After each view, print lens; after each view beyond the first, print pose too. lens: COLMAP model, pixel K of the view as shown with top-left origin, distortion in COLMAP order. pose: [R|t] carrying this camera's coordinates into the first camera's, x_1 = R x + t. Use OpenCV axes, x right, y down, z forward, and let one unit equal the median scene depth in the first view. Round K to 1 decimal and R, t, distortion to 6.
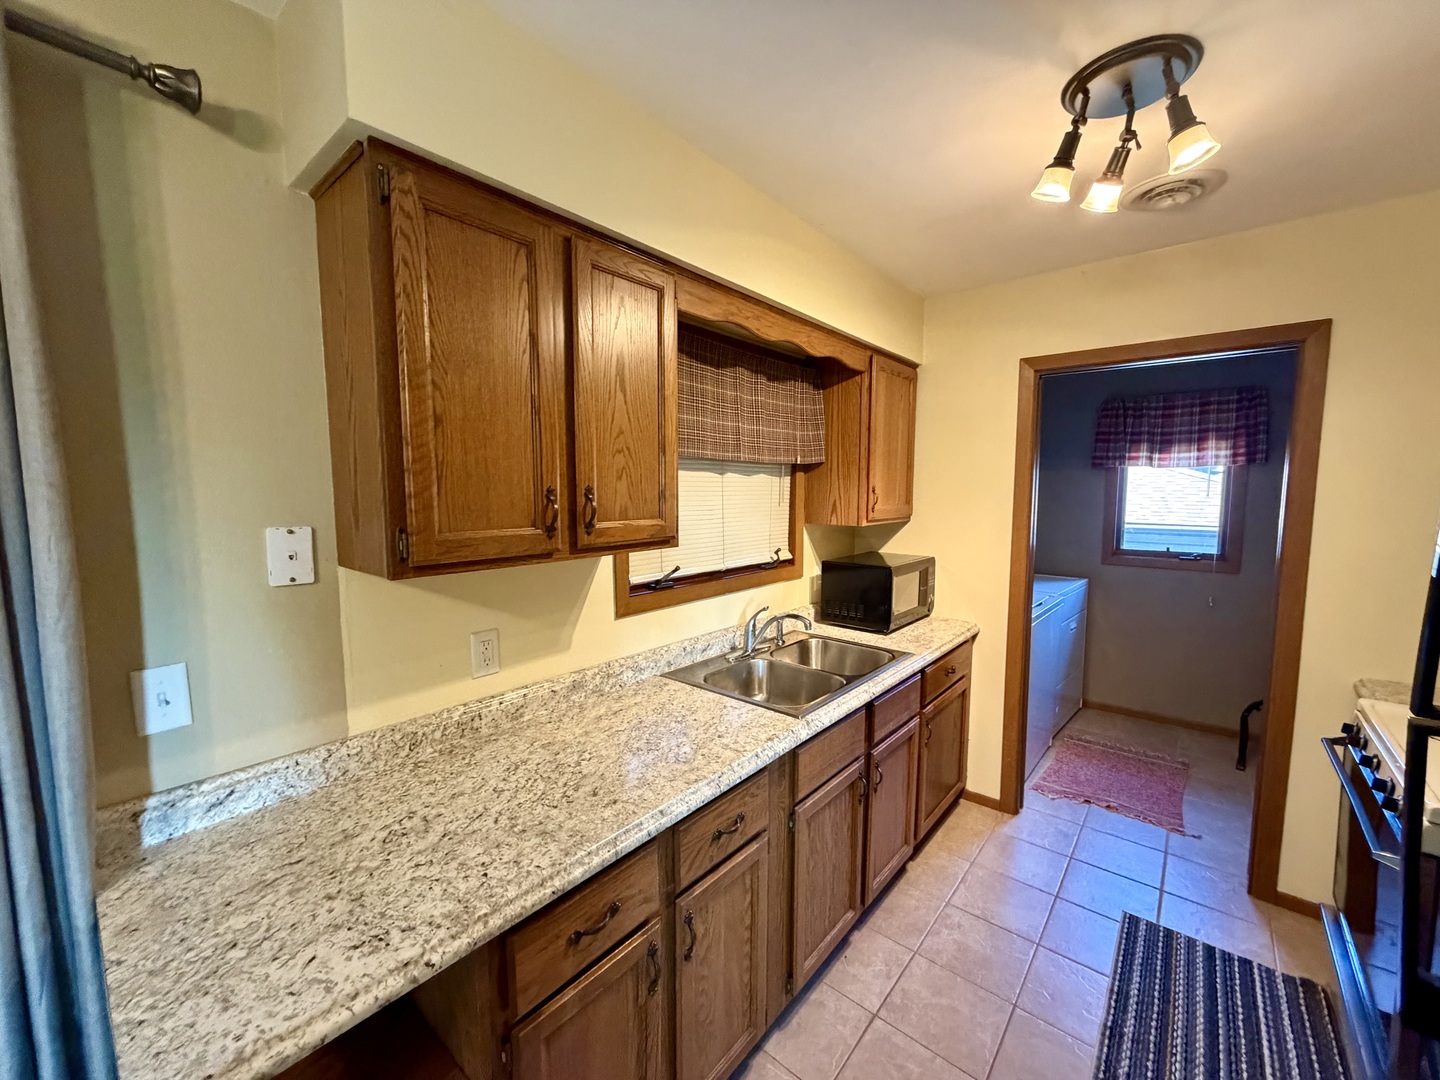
lens RADIAL K [[573.4, 0, 714.4], [0, 573.4, 540.1], [0, 0, 1]] dist [0.001084, -0.000303]
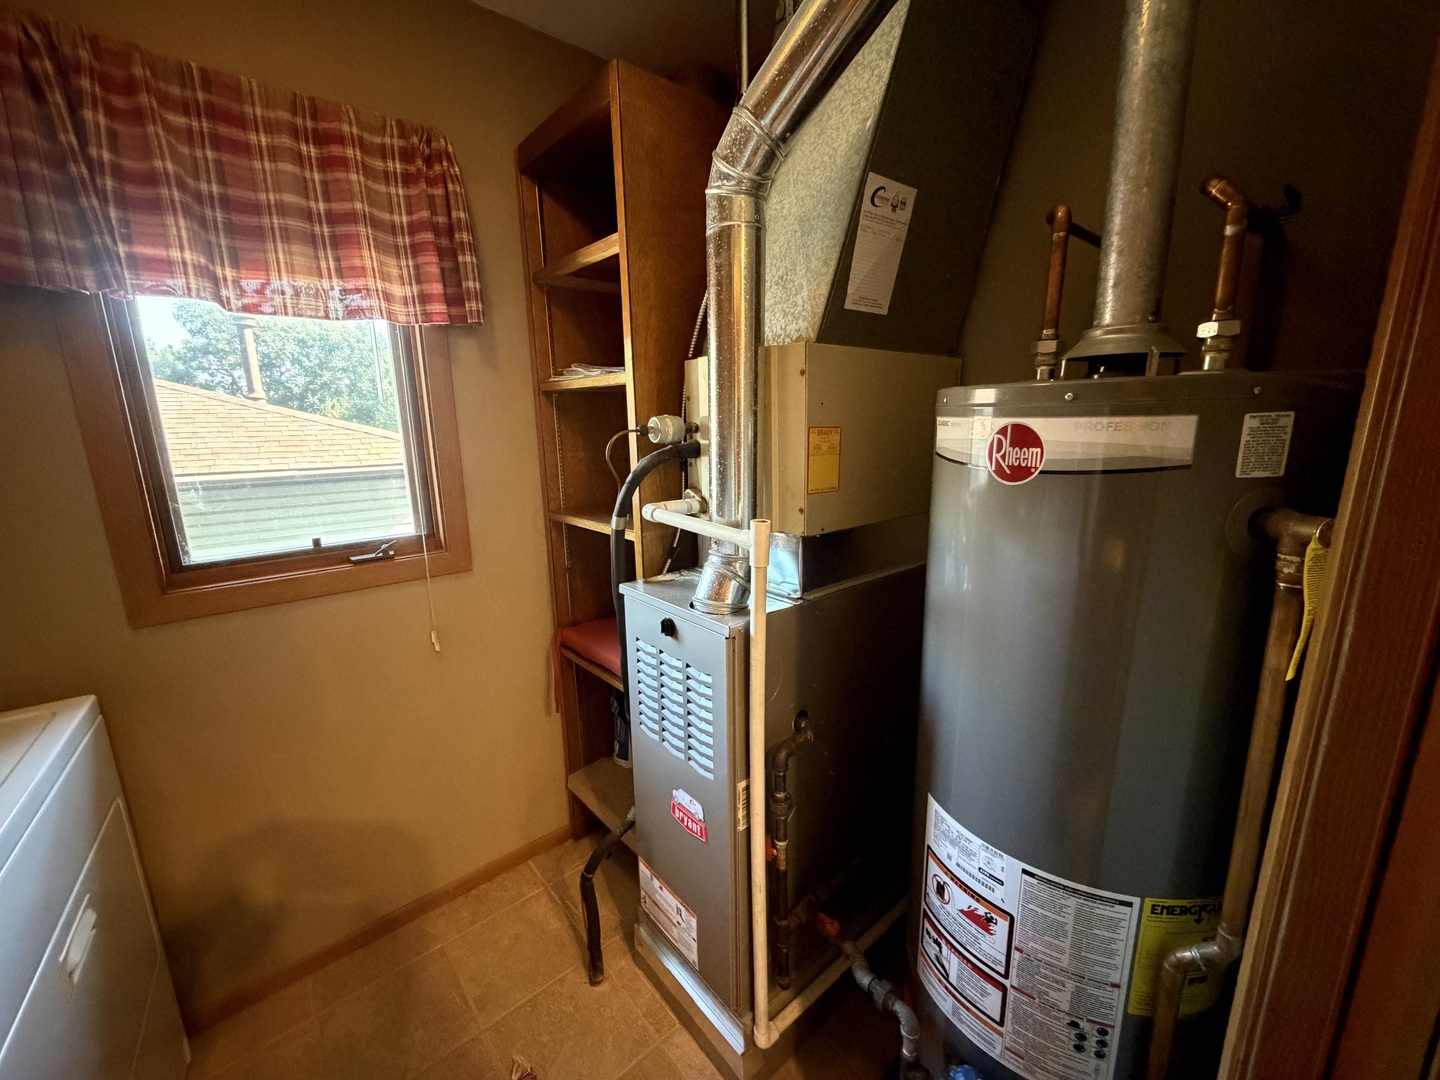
lens RADIAL K [[573.4, 0, 714.4], [0, 573.4, 540.1], [0, 0, 1]] dist [0.001084, -0.000303]
pose [[0.154890, -0.203145, 0.966820, 0.567774], [0.105354, 0.976446, 0.188290, -0.037635], [-0.982298, 0.072694, 0.172644, 0.828615]]
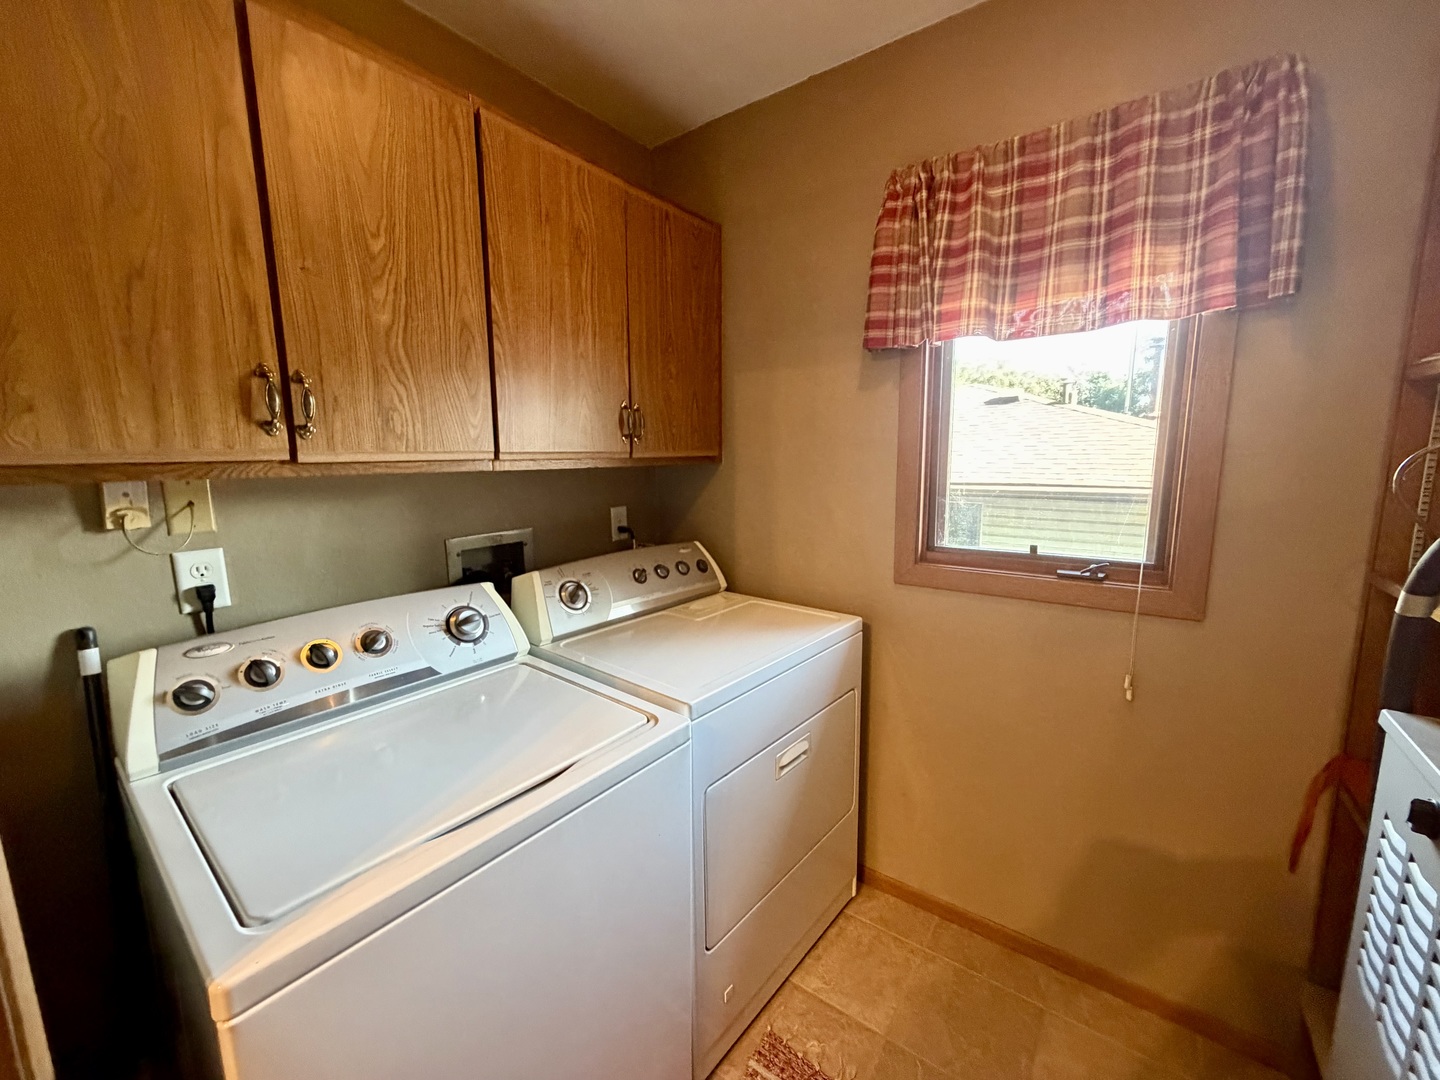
lens RADIAL K [[573.4, 0, 714.4], [0, 573.4, 540.1], [0, 0, 1]] dist [0.001084, -0.000303]
pose [[0.997502, -0.019962, 0.067765, 0.665716], [0.015943, 0.998111, 0.059340, -0.022651], [-0.068822, -0.058111, 0.995935, 0.756762]]
